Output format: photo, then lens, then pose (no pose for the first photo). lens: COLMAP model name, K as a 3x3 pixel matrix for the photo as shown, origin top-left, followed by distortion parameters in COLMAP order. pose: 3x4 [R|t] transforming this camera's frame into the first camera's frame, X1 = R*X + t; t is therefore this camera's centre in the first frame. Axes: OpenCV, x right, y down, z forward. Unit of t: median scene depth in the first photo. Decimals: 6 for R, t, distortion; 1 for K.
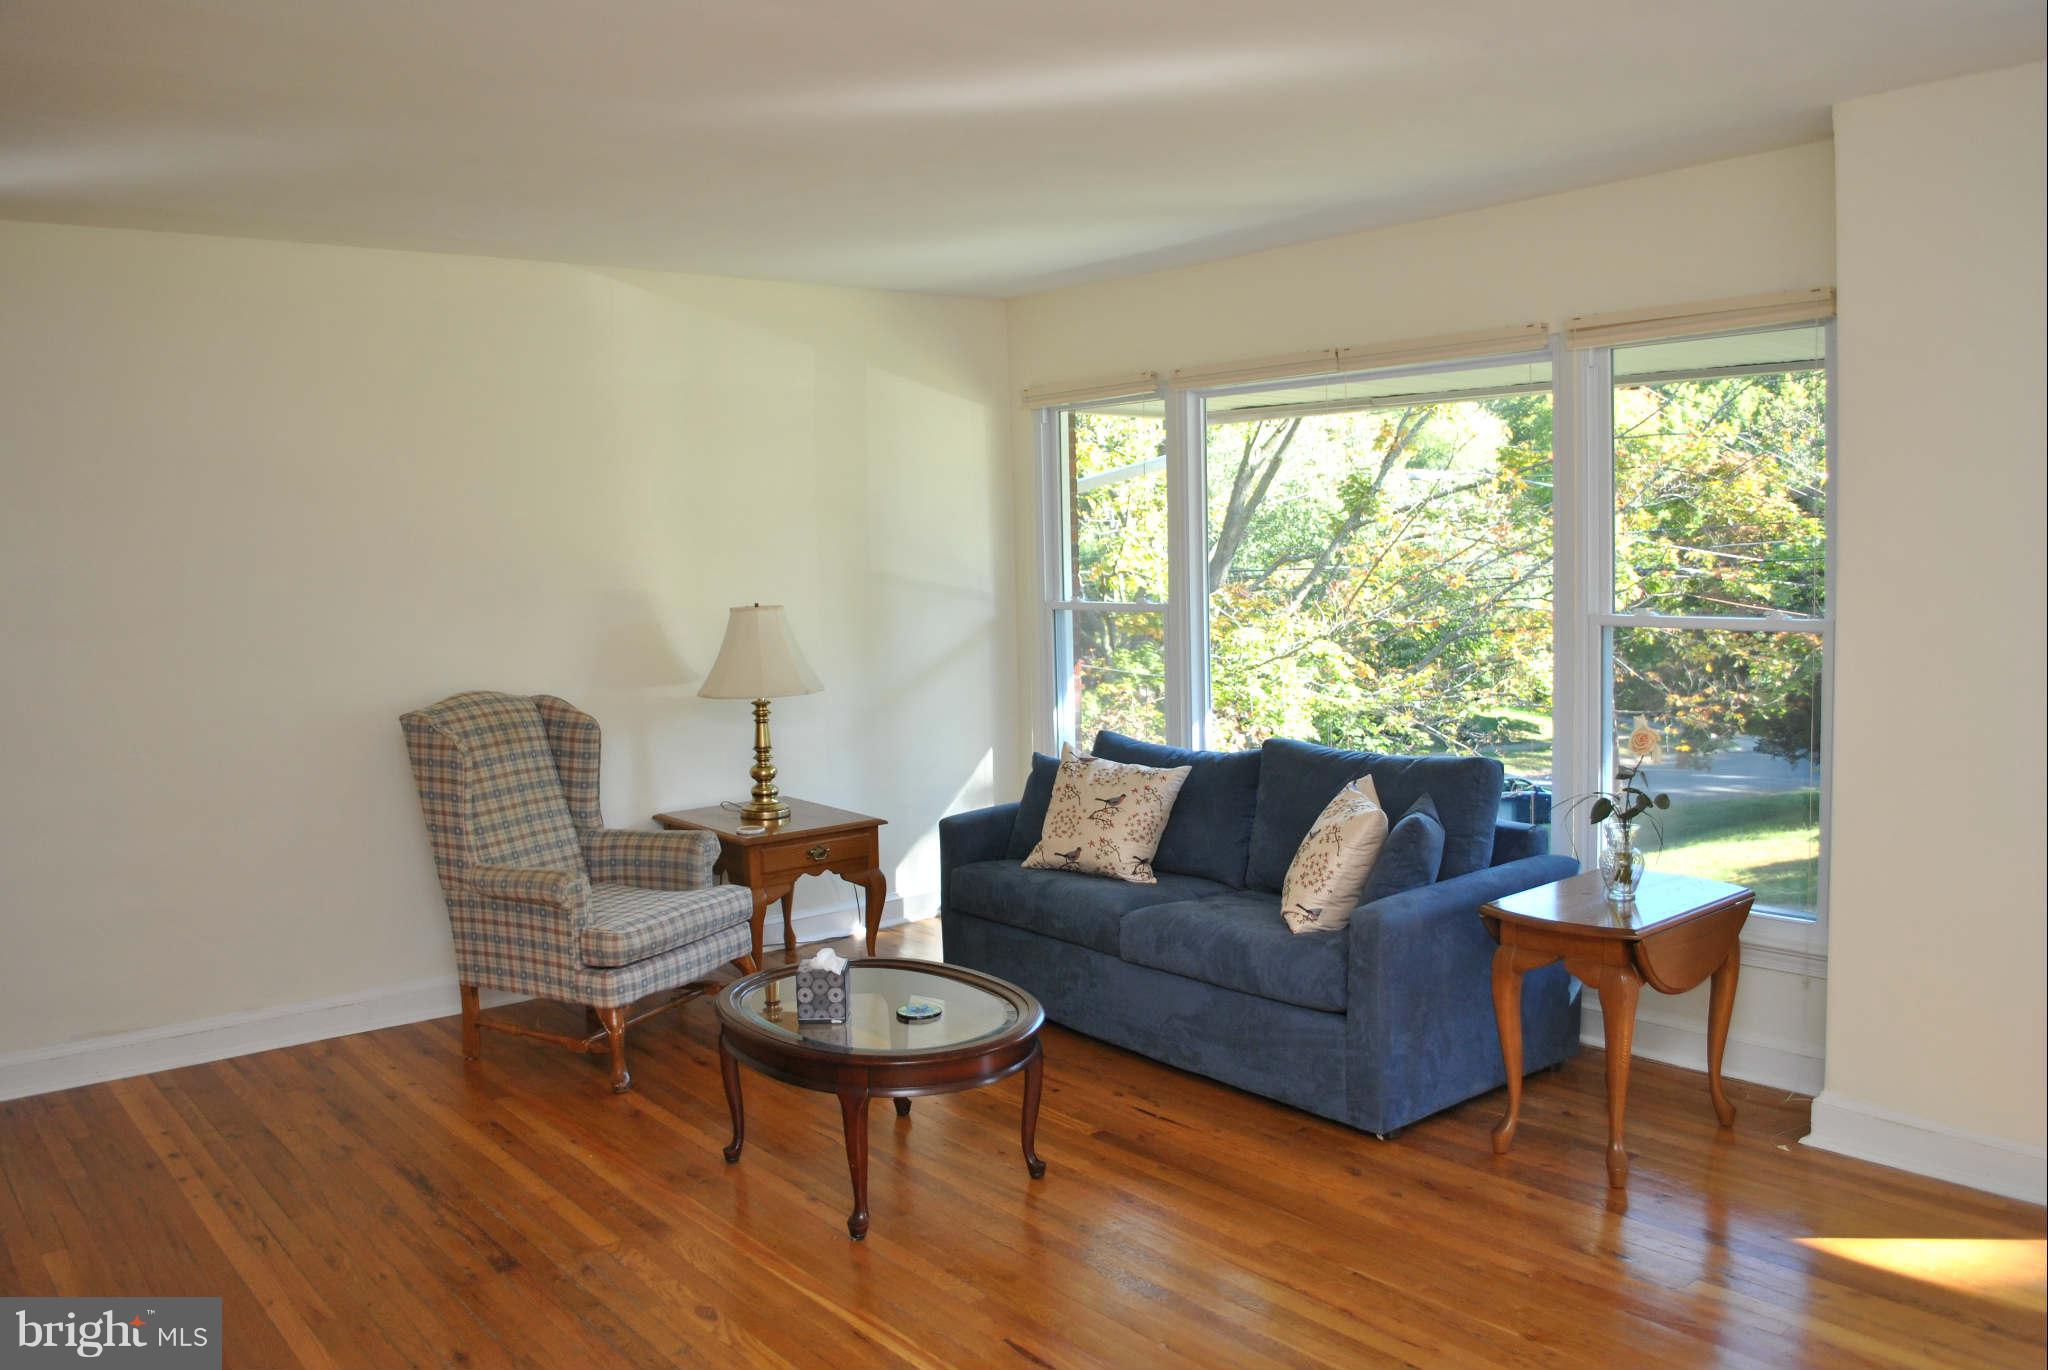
lens RADIAL K [[1611.1, 0, 1035.4], [0, 1611.1, 685.0], [0, 0, 1]] dist [-0.075255, -0.005745]
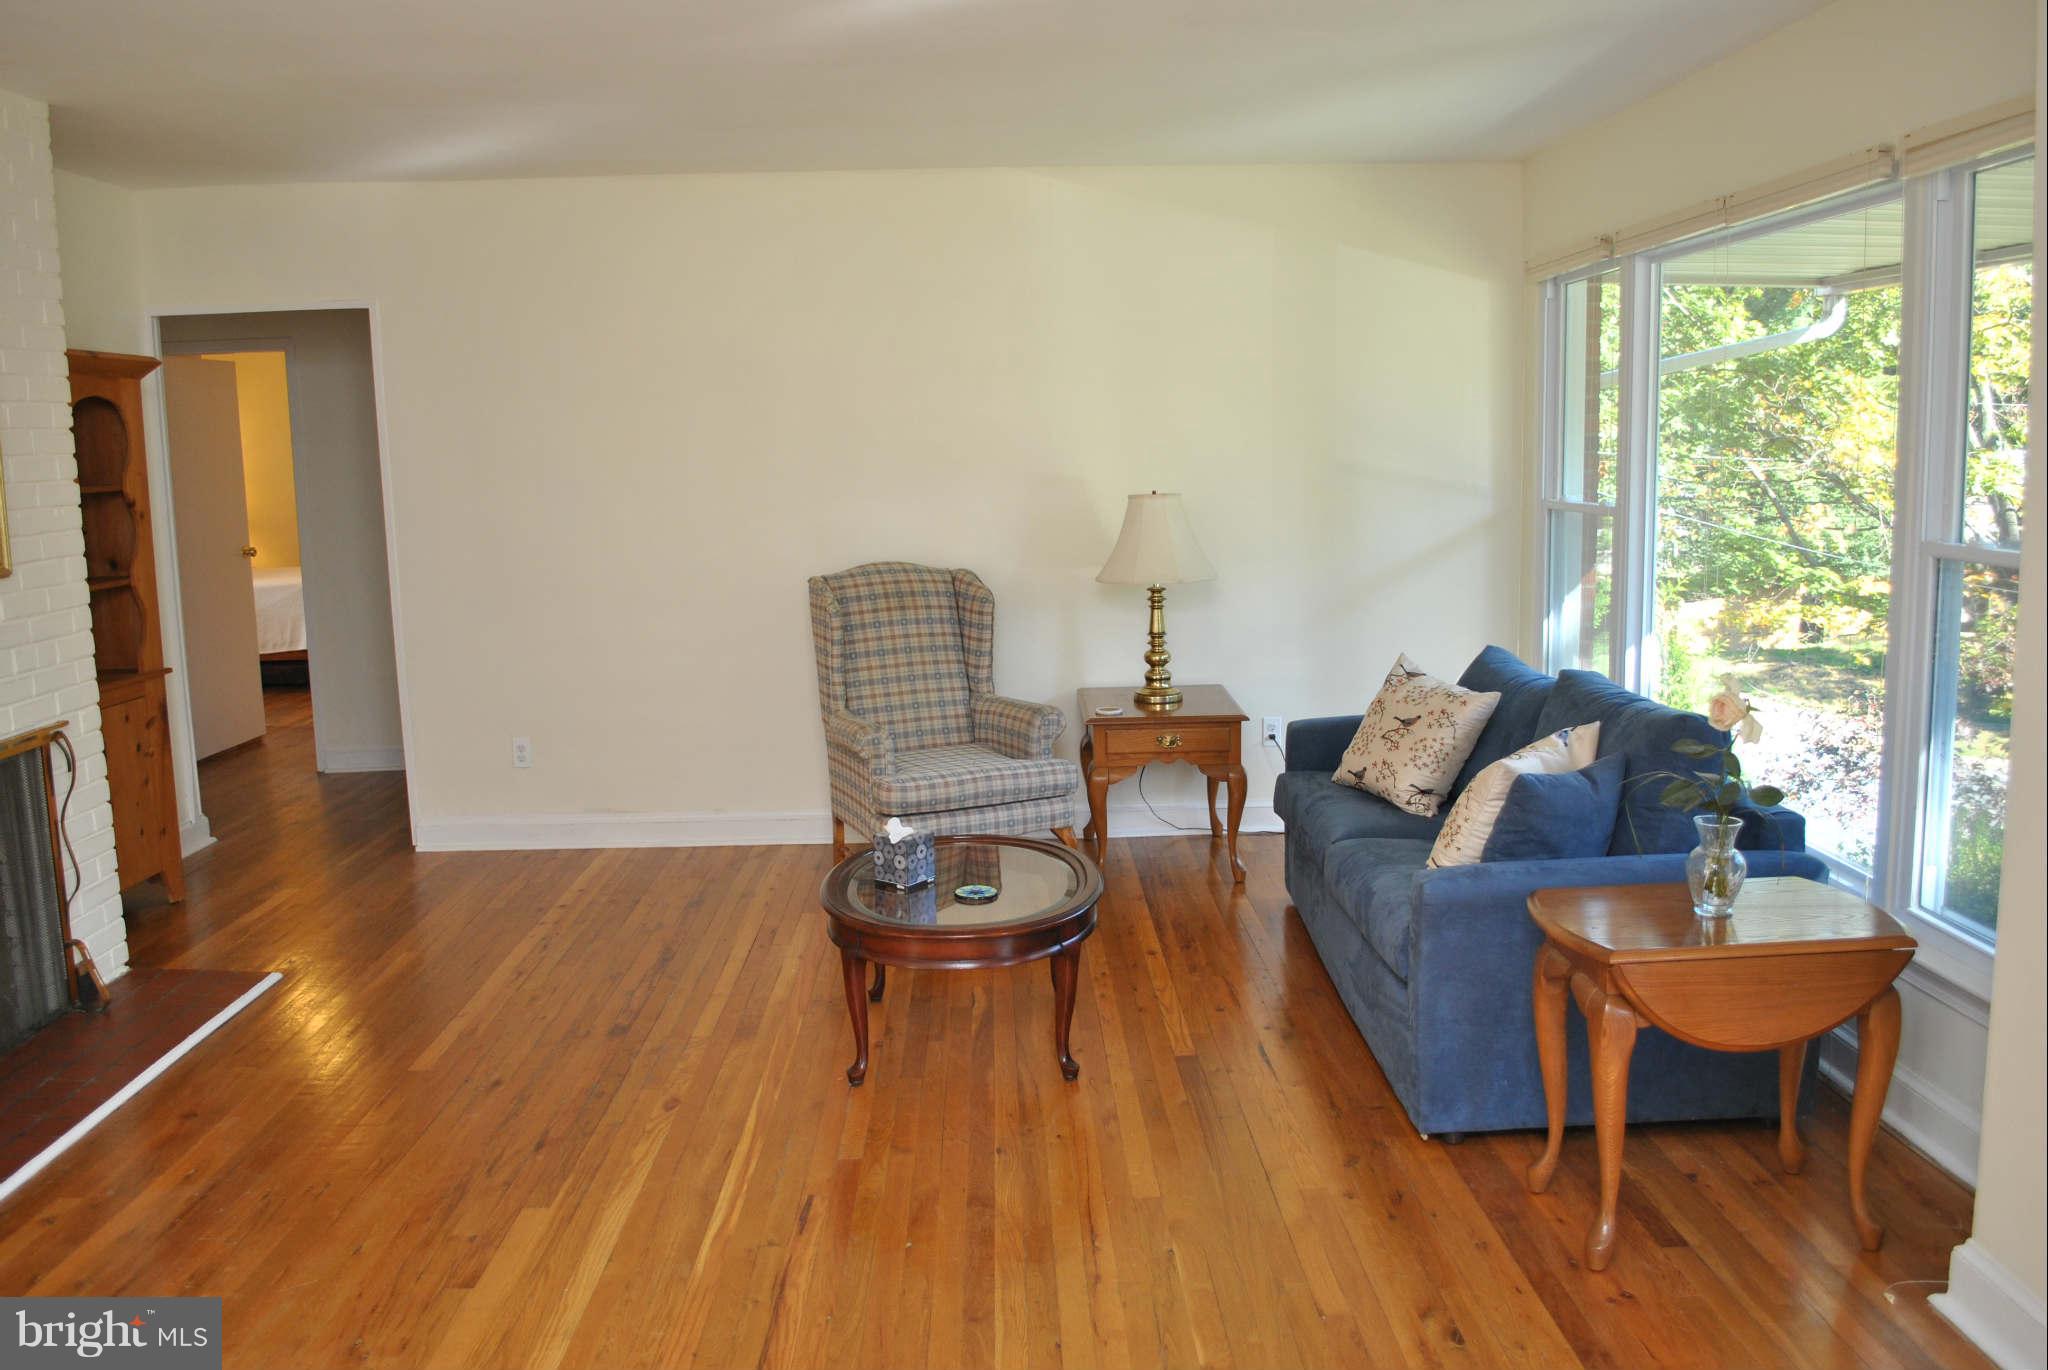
lens RADIAL K [[1611.1, 0, 1035.4], [0, 1611.1, 685.0], [0, 0, 1]] dist [-0.075255, -0.005745]
pose [[0.789761, 0.100895, -0.605060, 0.425352], [-0.056127, 0.994128, 0.092512, -0.020254], [0.610841, -0.039102, 0.790787, 0.156738]]
